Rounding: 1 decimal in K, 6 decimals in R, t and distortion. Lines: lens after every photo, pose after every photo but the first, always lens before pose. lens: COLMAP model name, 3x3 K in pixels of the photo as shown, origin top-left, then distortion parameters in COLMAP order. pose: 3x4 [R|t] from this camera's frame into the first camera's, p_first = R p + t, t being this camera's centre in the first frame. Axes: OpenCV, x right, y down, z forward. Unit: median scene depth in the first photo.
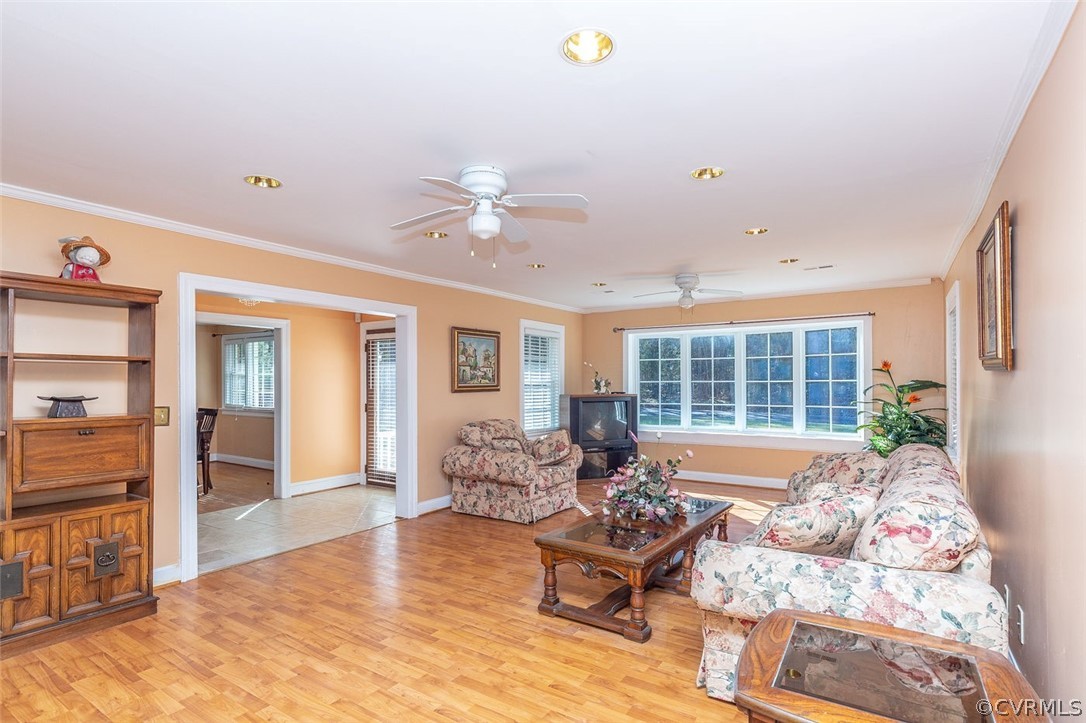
lens RADIAL K [[548.9, 0, 542.3], [0, 548.9, 369.3], [0, 0, 1]] dist [-0.001441, -0.000109]
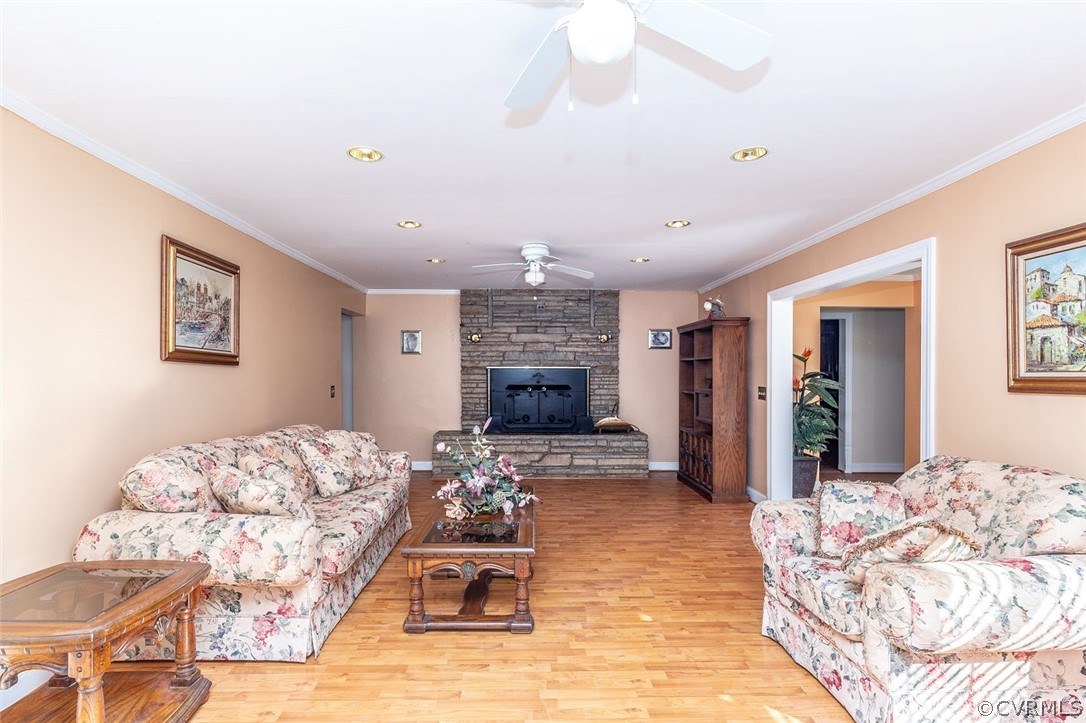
lens RADIAL K [[548.9, 0, 541.1], [0, 548.9, 366.5], [0, 0, 1]] dist [-0.001441, -0.000109]
pose [[-0.817630, -0.005850, -0.575715, 0.393359], [0.009282, 0.999684, -0.023340, 0.028304], [0.575670, -0.024427, -0.817317, 1.116368]]
